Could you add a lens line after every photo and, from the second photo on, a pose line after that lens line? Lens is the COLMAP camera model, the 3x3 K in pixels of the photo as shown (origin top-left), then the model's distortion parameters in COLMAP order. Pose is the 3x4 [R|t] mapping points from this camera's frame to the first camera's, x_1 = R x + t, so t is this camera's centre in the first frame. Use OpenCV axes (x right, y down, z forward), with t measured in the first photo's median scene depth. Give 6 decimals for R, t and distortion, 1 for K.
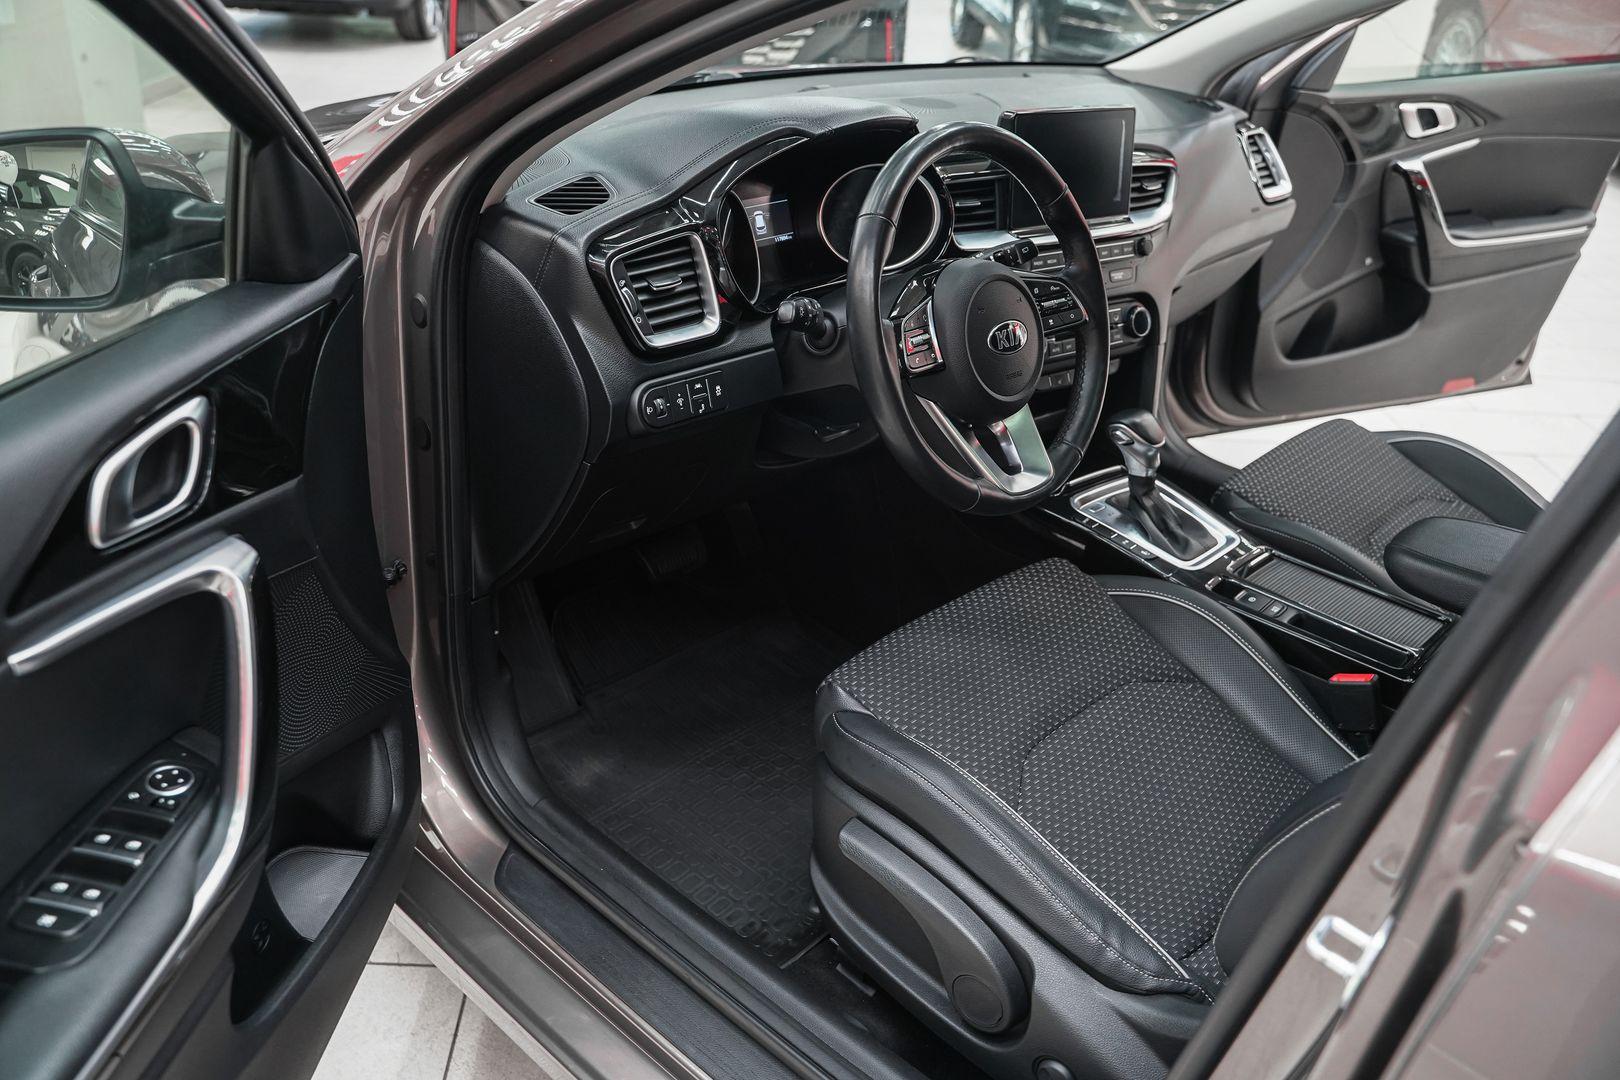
lens RADIAL K [[1314.8, 0, 810.0], [0, 1314.8, 540.0], [0, 0, 1]] dist [-0.119695, 0.089897]
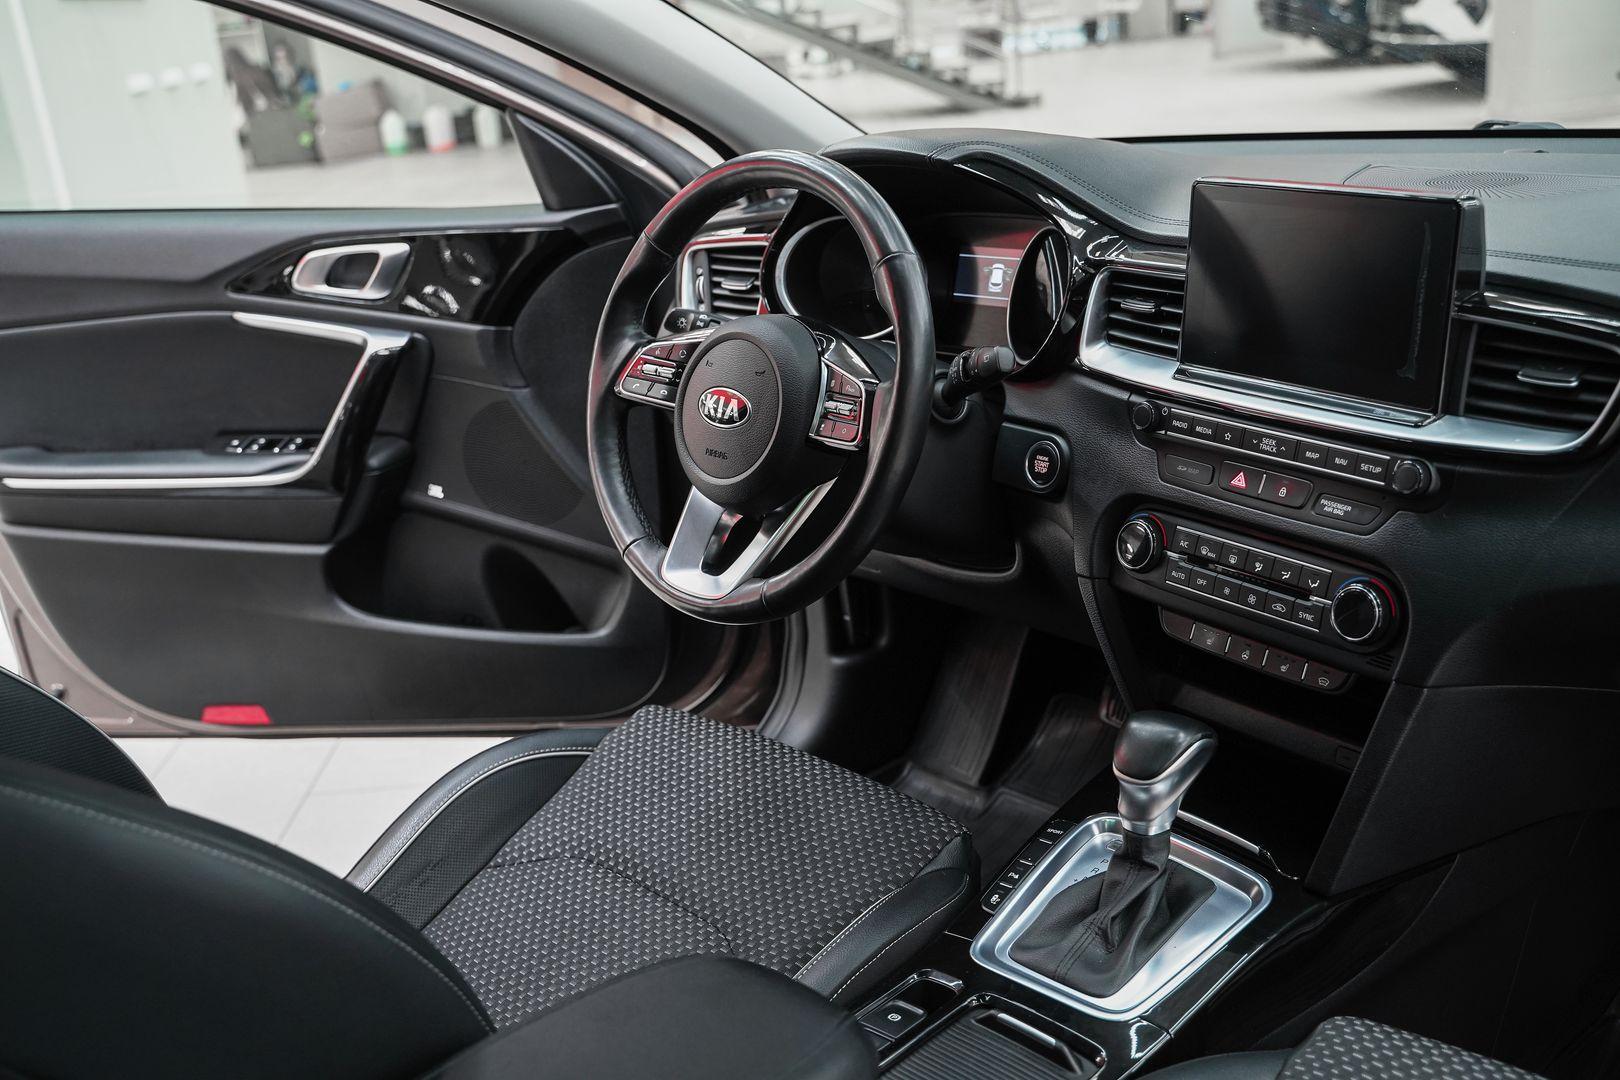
lens RADIAL K [[1634.6, 0, 810.0], [0, 1634.6, 540.0], [0, 0, 1]] dist [-0.057538, 0.123439]
pose [[-0.041078, 0.281964, -0.958545, 0.868732], [-0.382009, 0.882036, 0.275829, -0.288799], [0.923245, 0.377504, 0.071480, 0.754966]]
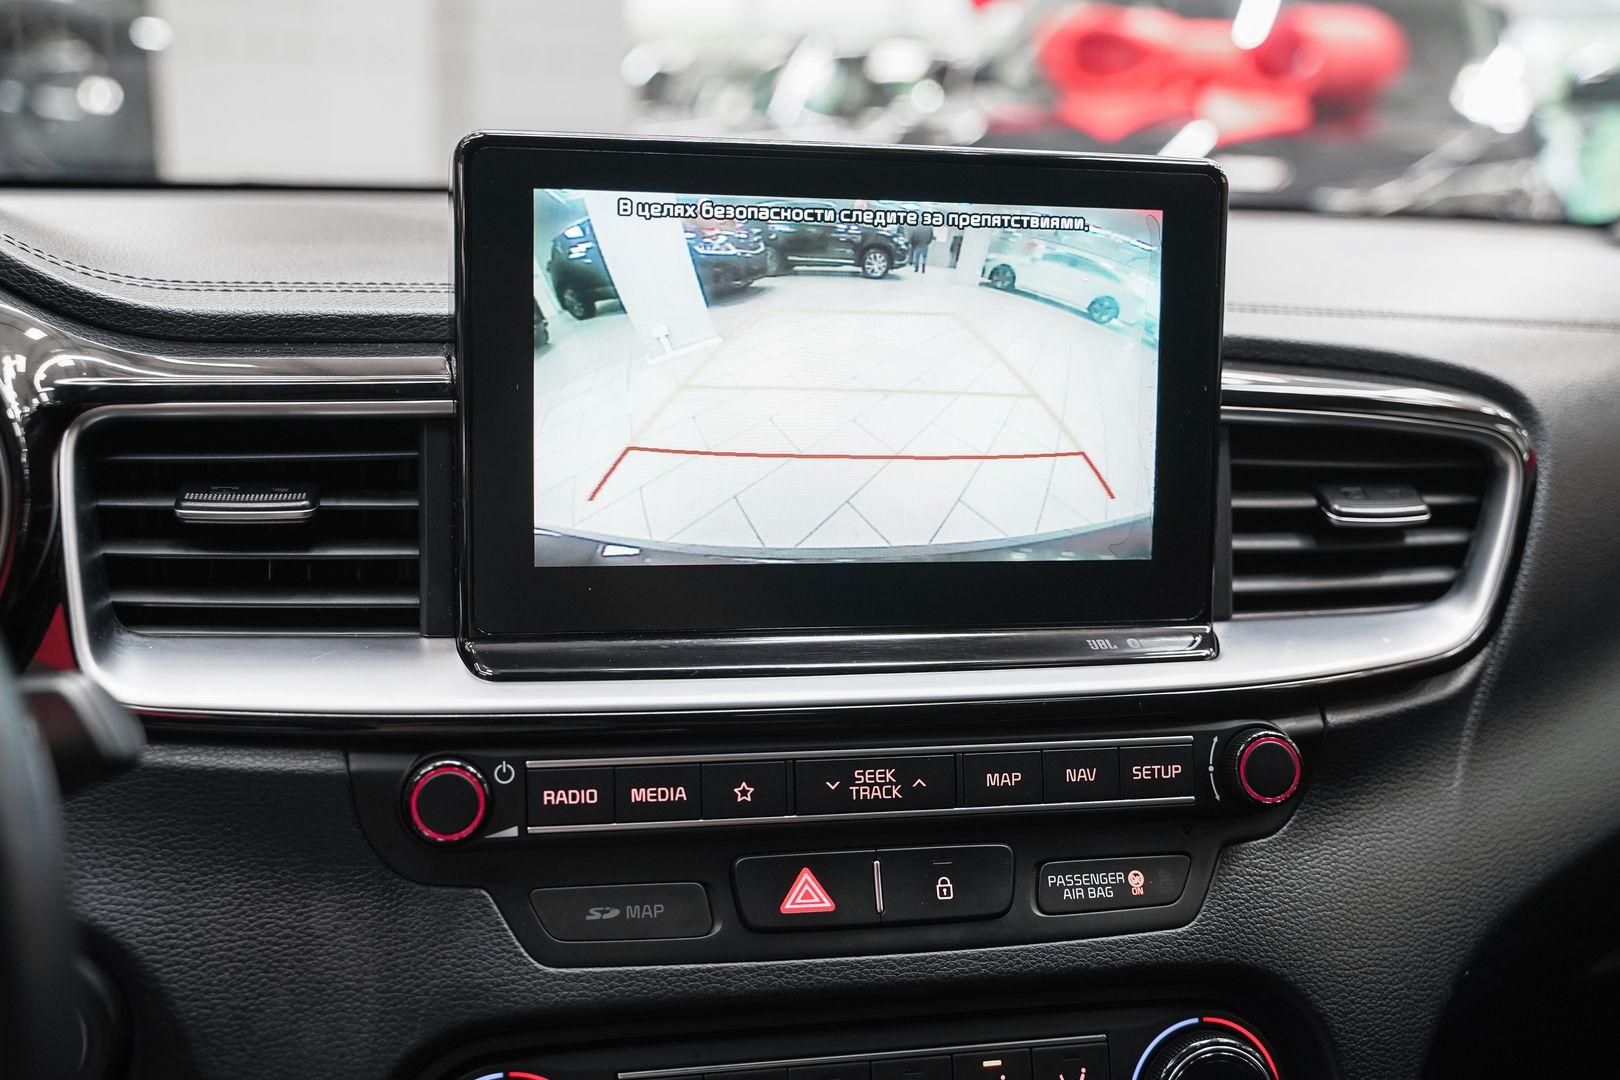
lens RADIAL K [[1732.8, 0, 810.0], [0, 1732.8, 540.0], [0, 0, 1]] dist [-0.017295, -0.007979]
pose [[0.906850, 0.061285, -0.416974, 0.309689], [-0.175487, 0.954433, -0.241377, -0.178085], [0.383181, 0.292066, 0.876282, 0.699771]]
